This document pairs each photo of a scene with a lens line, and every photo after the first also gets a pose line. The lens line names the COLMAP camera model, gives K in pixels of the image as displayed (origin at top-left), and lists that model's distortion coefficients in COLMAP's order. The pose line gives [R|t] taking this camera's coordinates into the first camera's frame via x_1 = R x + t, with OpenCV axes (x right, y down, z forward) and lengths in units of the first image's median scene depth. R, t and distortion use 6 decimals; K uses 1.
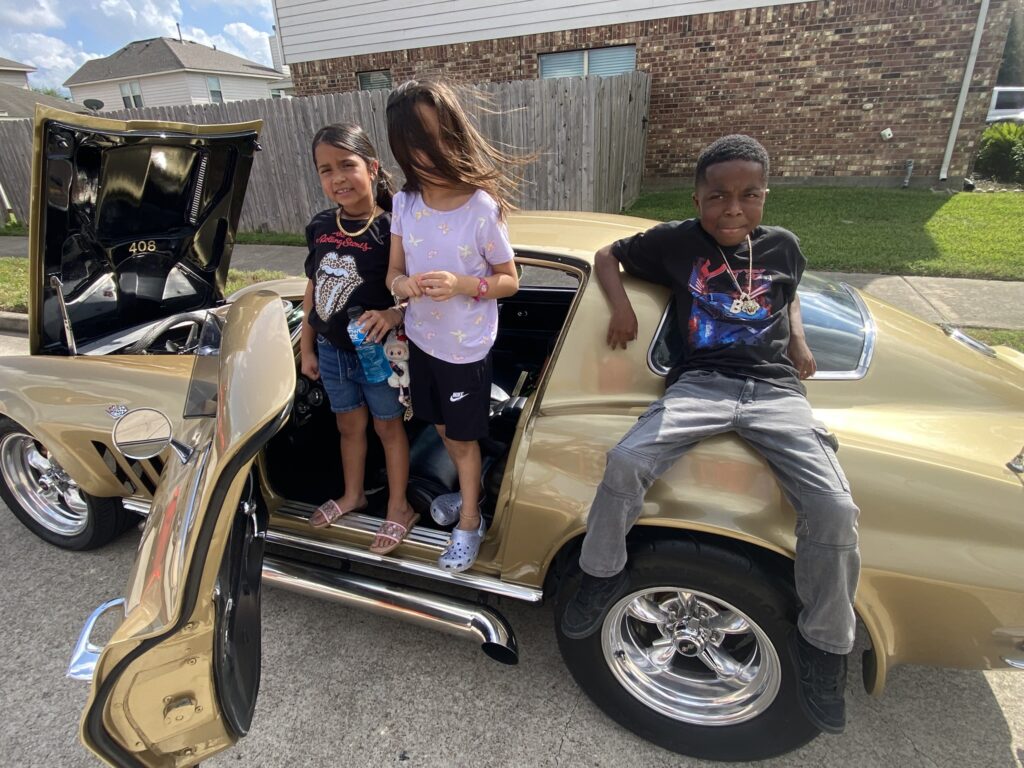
lens RADIAL K [[551.8, 0, 505.5], [0, 551.8, 381.5], [0, 0, 1]] dist [0.002466, -0.013110]
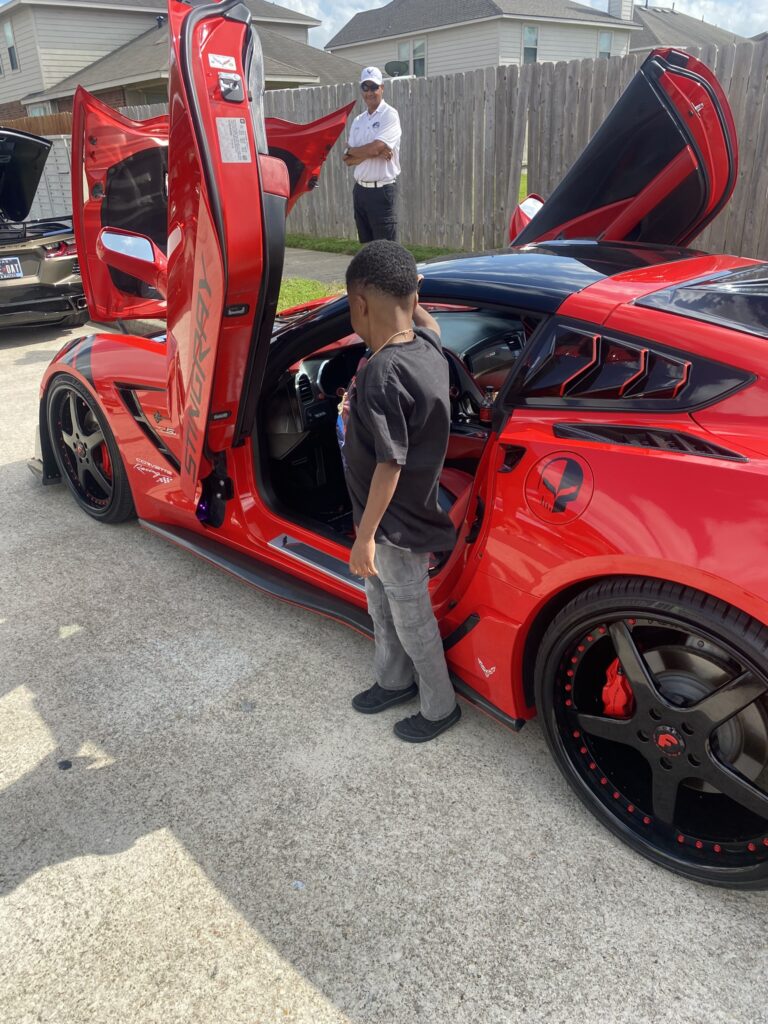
lens RADIAL K [[774.3, 0, 382.6], [0, 774.3, 506.2], [0, 0, 1]] dist [0.023024, -0.026820]
pose [[0.894134, 0.195842, -0.402703, -0.901771], [-0.180907, 0.980619, 0.075221, -0.088310], [0.409630, 0.005594, 0.912235, 0.289827]]
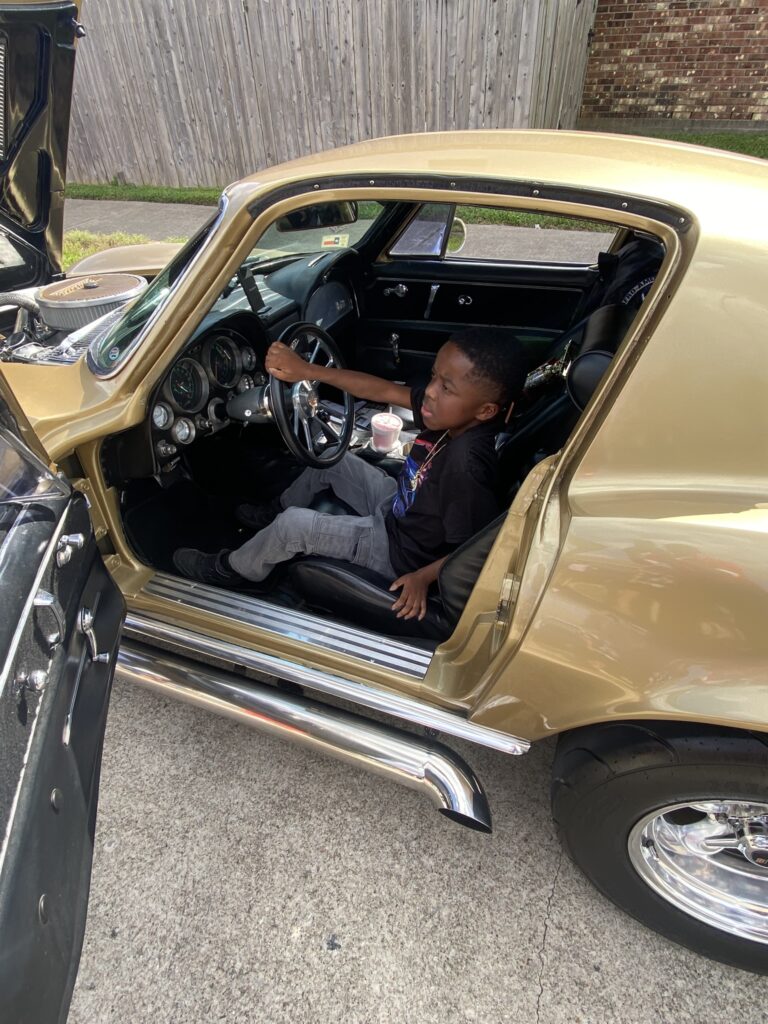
lens RADIAL K [[551.8, 0, 380.4], [0, 551.8, 509.4], [0, 0, 1]] dist [0.002466, -0.013110]
pose [[0.999655, 0.022747, -0.013148, -0.023277], [-0.018668, 0.967077, 0.253798, -0.014111], [0.018489, -0.253465, 0.967168, 0.080872]]
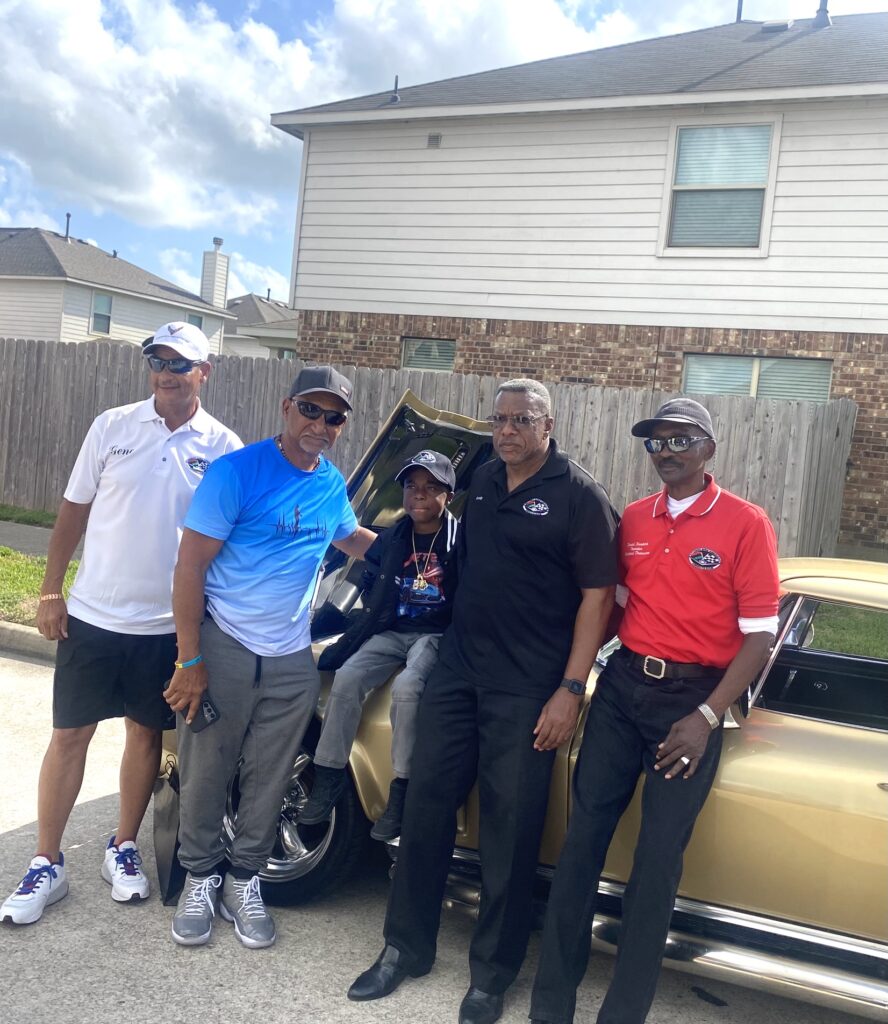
lens RADIAL K [[1029.1, 0, 513.5], [0, 1029.1, 489.9], [0, 0, 1]] dist [0.059975, 0.000000]
pose [[0.990530, 0.137093, -0.007459, -0.155760], [-0.130418, 0.922543, -0.363188, 0.077088], [-0.042909, 0.360721, 0.931686, -0.166619]]
